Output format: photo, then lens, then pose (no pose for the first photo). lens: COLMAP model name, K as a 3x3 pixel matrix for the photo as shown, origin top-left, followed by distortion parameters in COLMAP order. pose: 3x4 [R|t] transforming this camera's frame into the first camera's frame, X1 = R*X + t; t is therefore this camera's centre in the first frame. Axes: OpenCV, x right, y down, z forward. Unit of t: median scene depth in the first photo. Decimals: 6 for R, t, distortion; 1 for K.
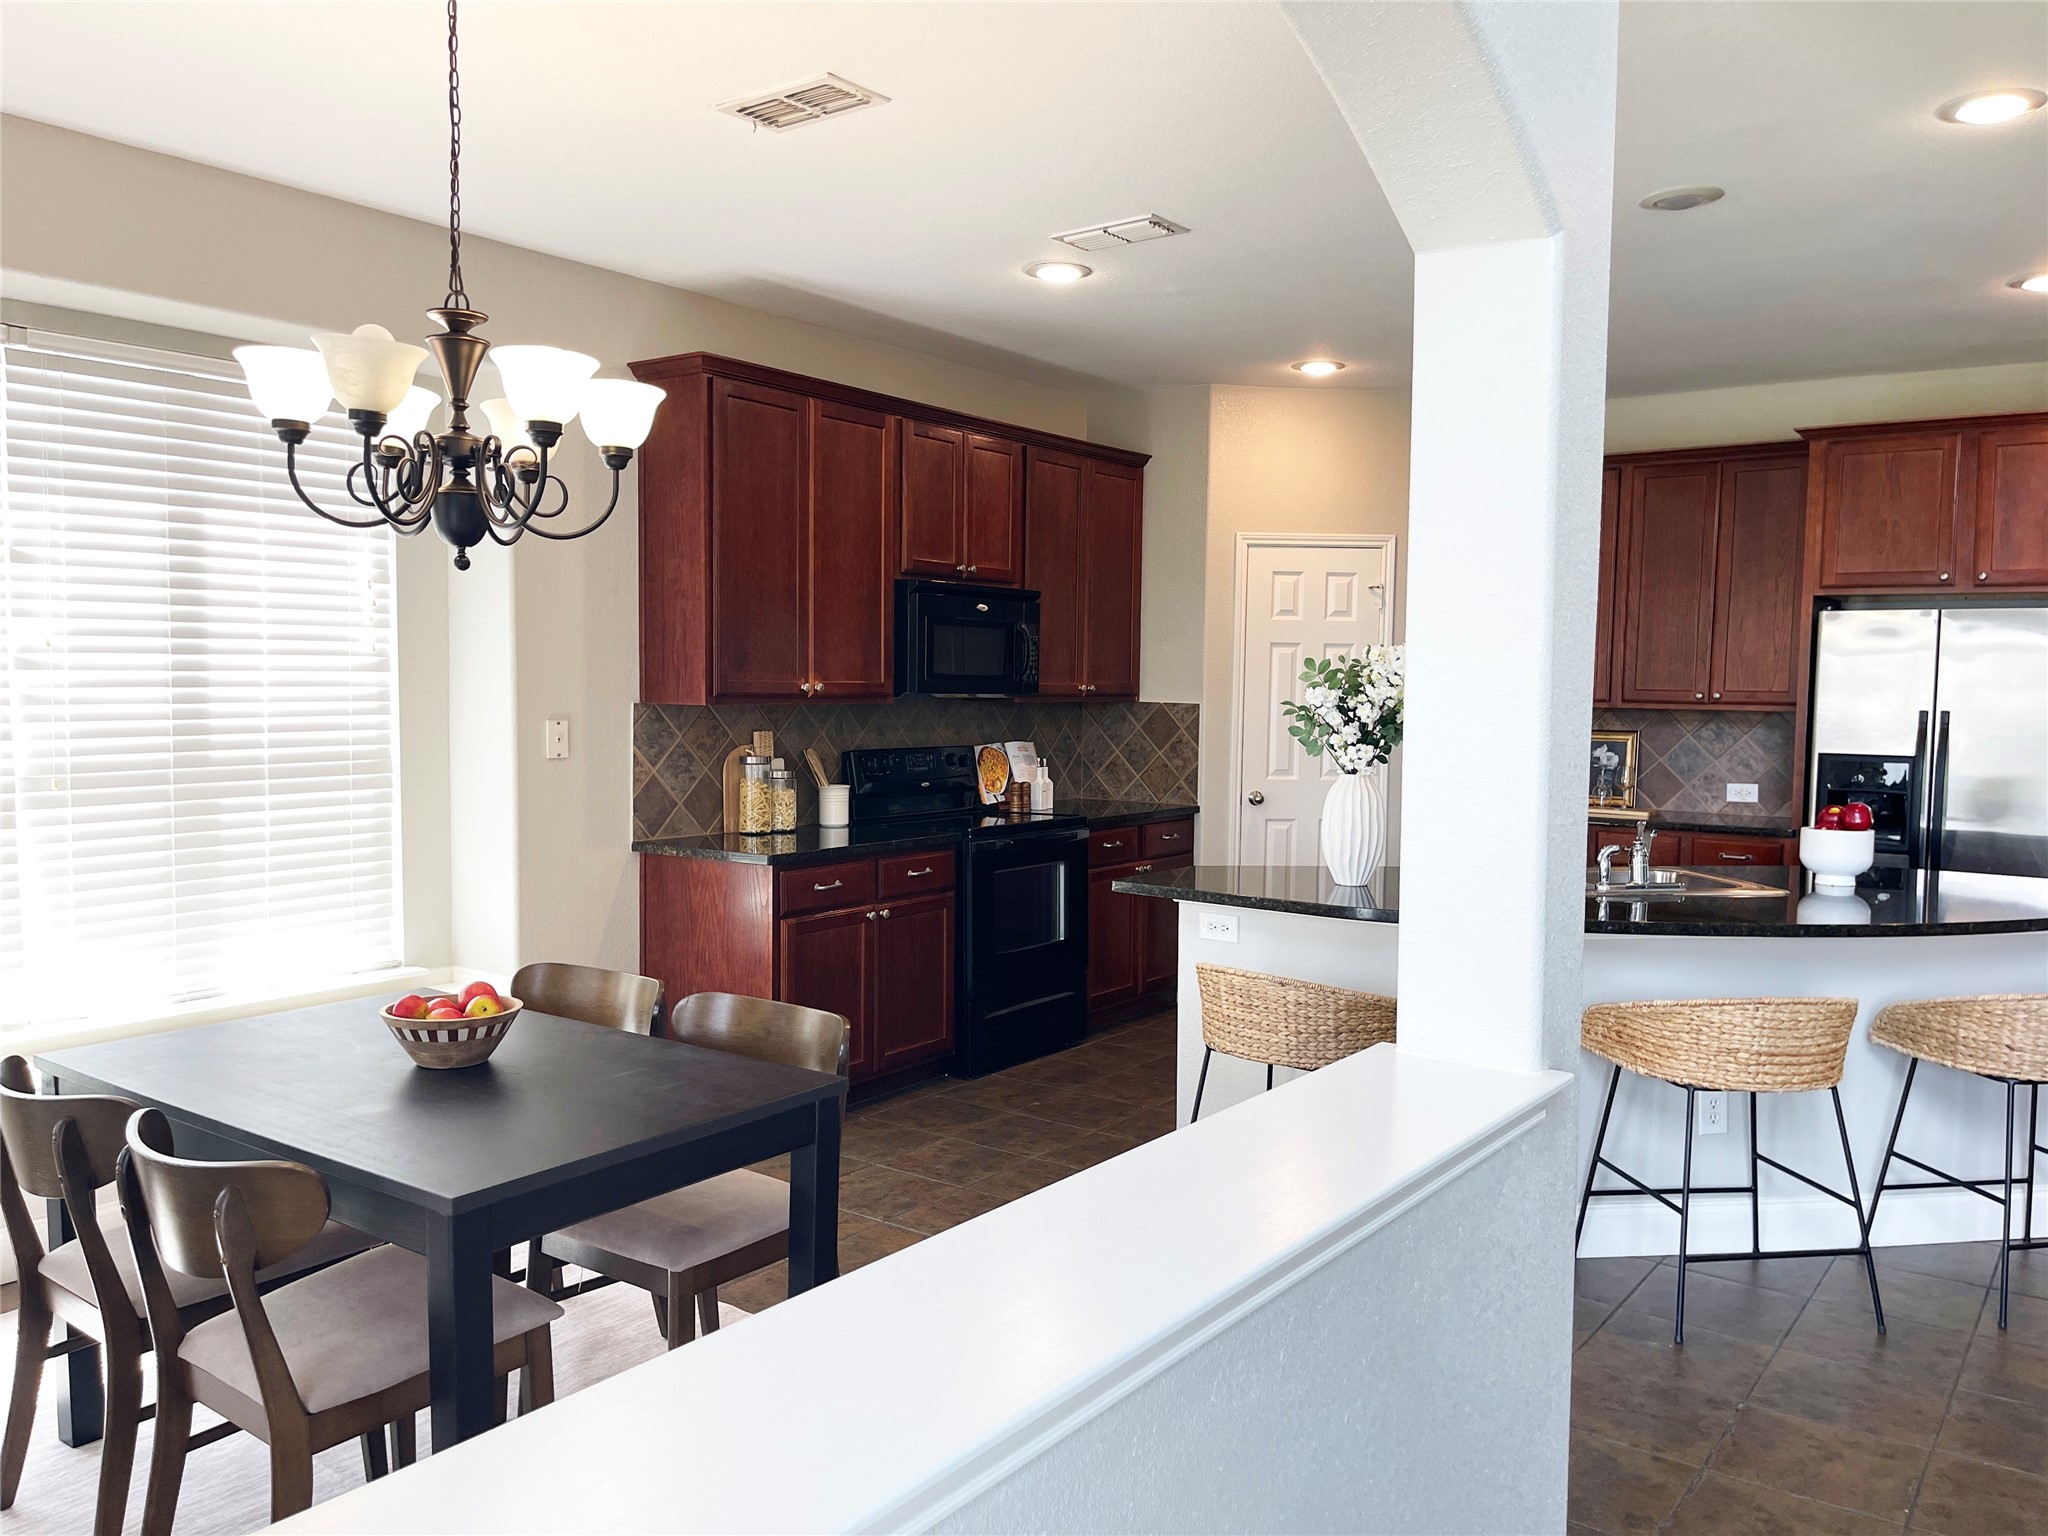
lens RADIAL K [[1519.3, 0, 1037.2], [0, 1519.3, 778.0], [0, 0, 1]] dist [0.043415, -0.080569]
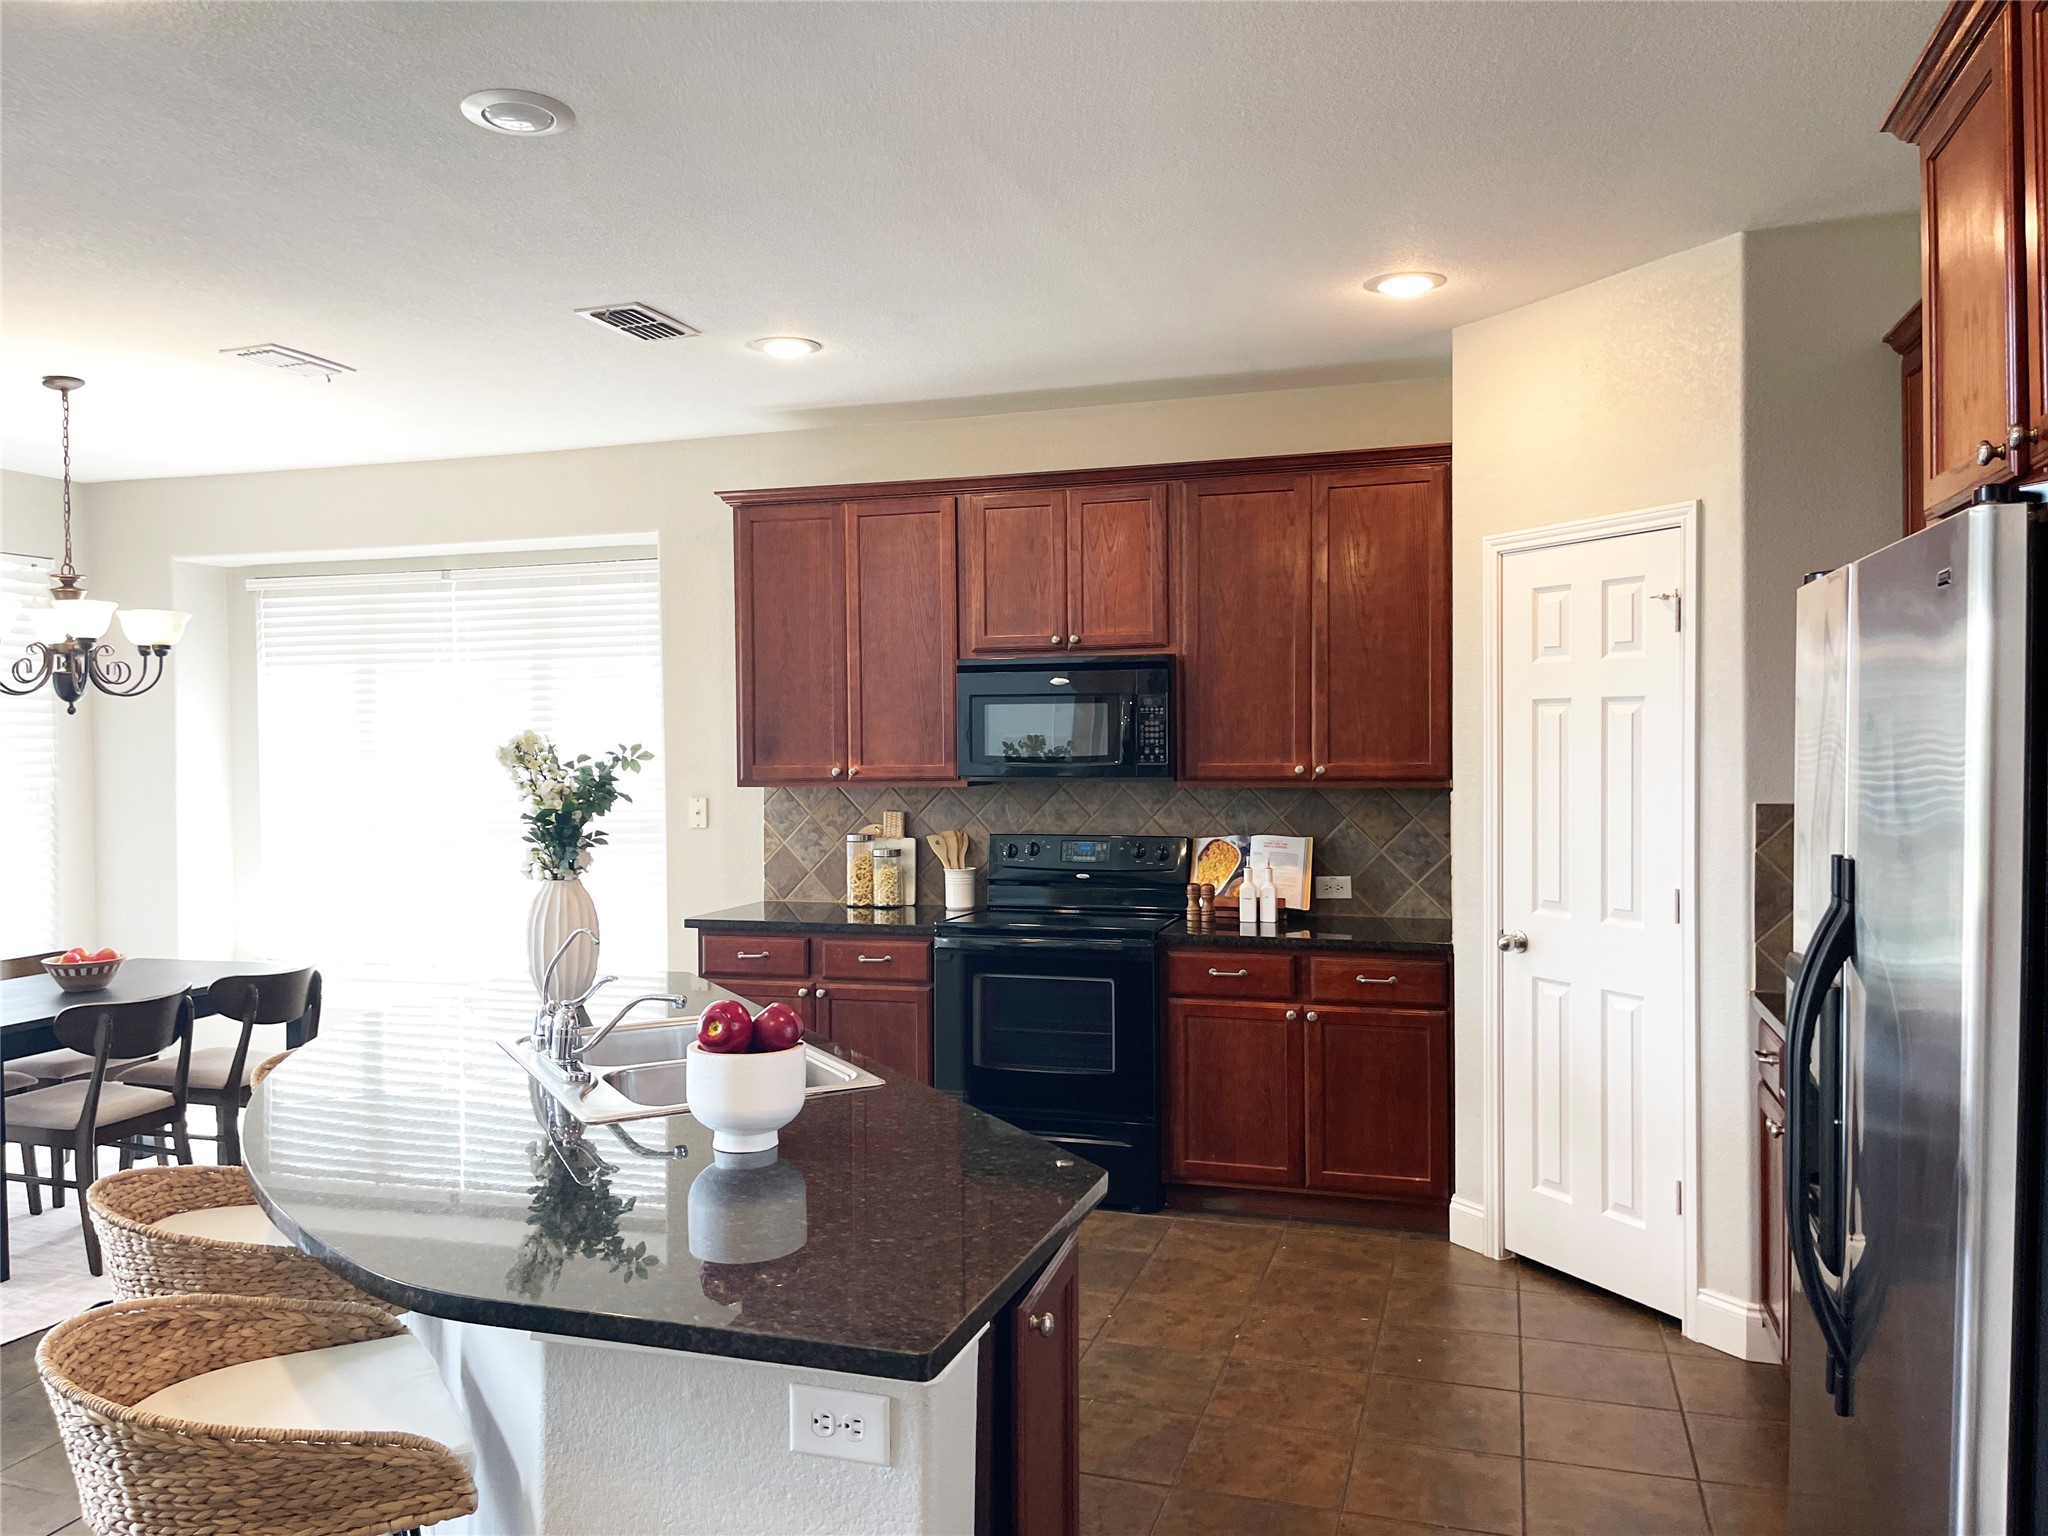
lens RADIAL K [[1519.3, 0, 1029.5], [0, 1519.3, 760.0], [0, 0, 1]] dist [0.043415, -0.080569]
pose [[0.327672, -0.002988, -0.944787, 0.747504], [-0.048983, 0.998596, -0.020147, -0.043801], [0.943521, 0.052880, 0.327066, 0.644057]]
